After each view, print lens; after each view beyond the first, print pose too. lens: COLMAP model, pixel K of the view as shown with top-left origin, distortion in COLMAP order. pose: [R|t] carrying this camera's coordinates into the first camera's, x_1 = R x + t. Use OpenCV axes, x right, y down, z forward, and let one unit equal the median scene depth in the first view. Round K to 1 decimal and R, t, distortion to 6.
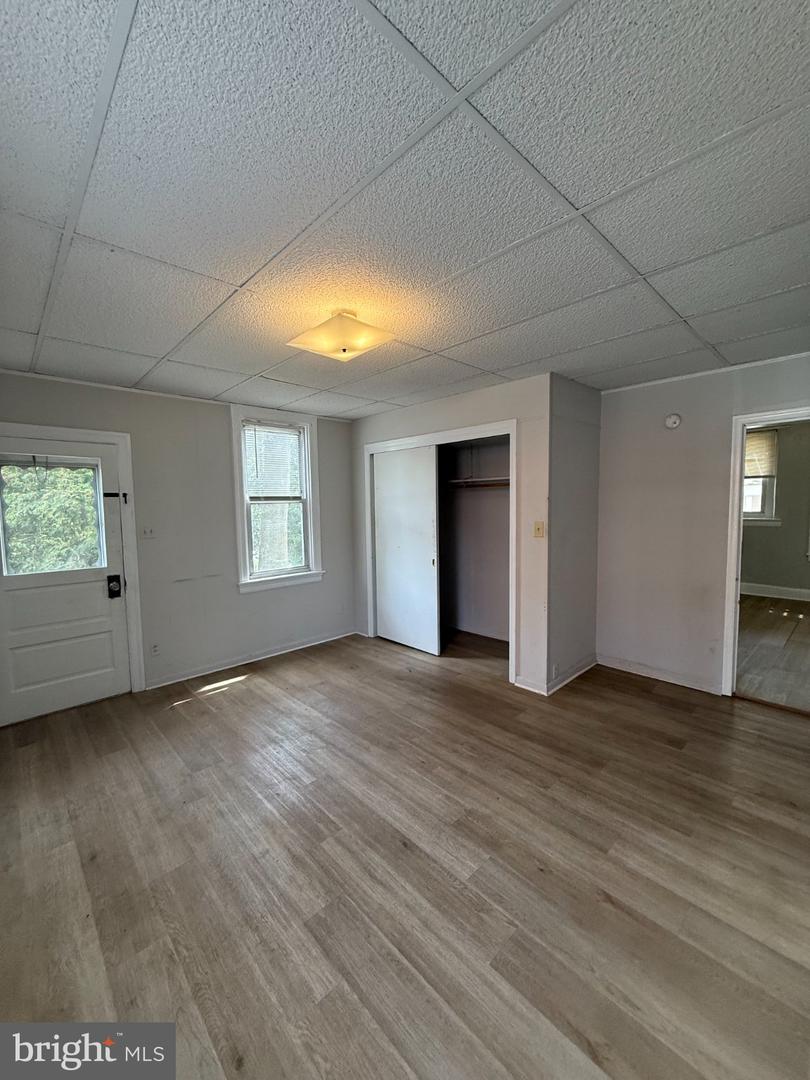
lens RADIAL K [[431.7, 0, 405.3], [0, 431.7, 534.9], [0, 0, 1]] dist [-0.001801, -0.000173]
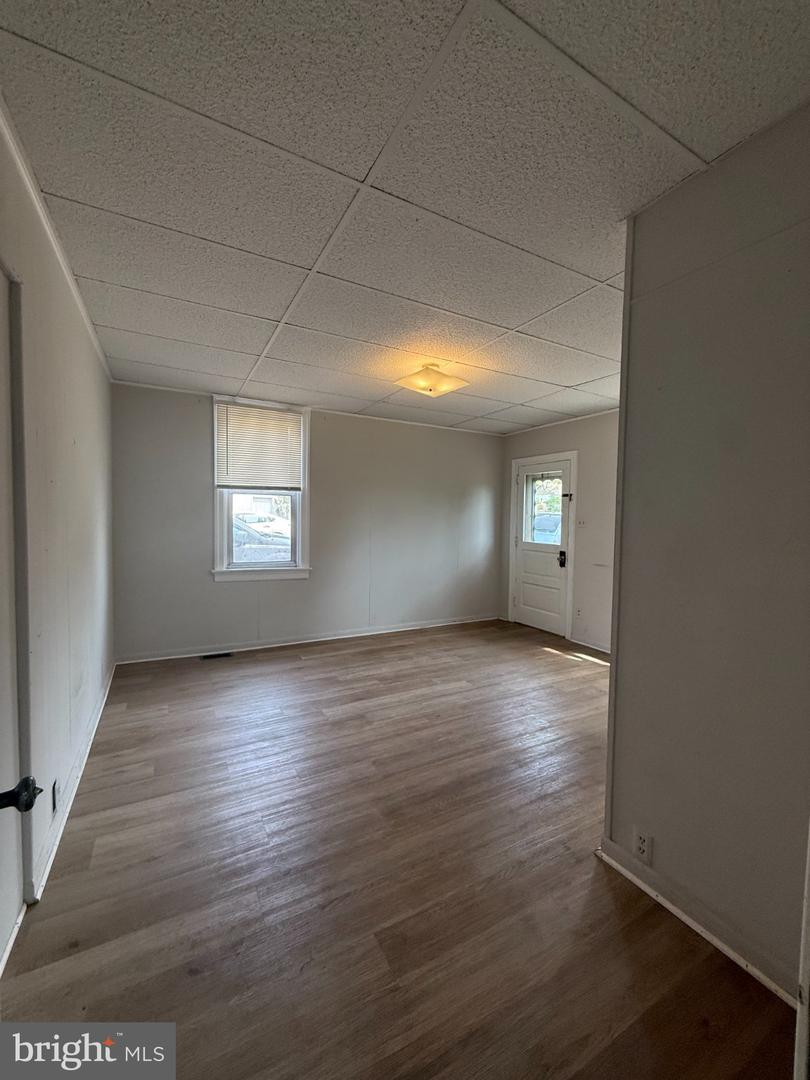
lens RADIAL K [[431.7, 0, 405.3], [0, 431.7, 534.9], [0, 0, 1]] dist [-0.001801, -0.000173]
pose [[-0.254615, 0.052427, -0.965620, 1.112247], [-0.086653, 0.993276, 0.076777, -0.033051], [0.963152, 0.103222, -0.248360, 1.113140]]
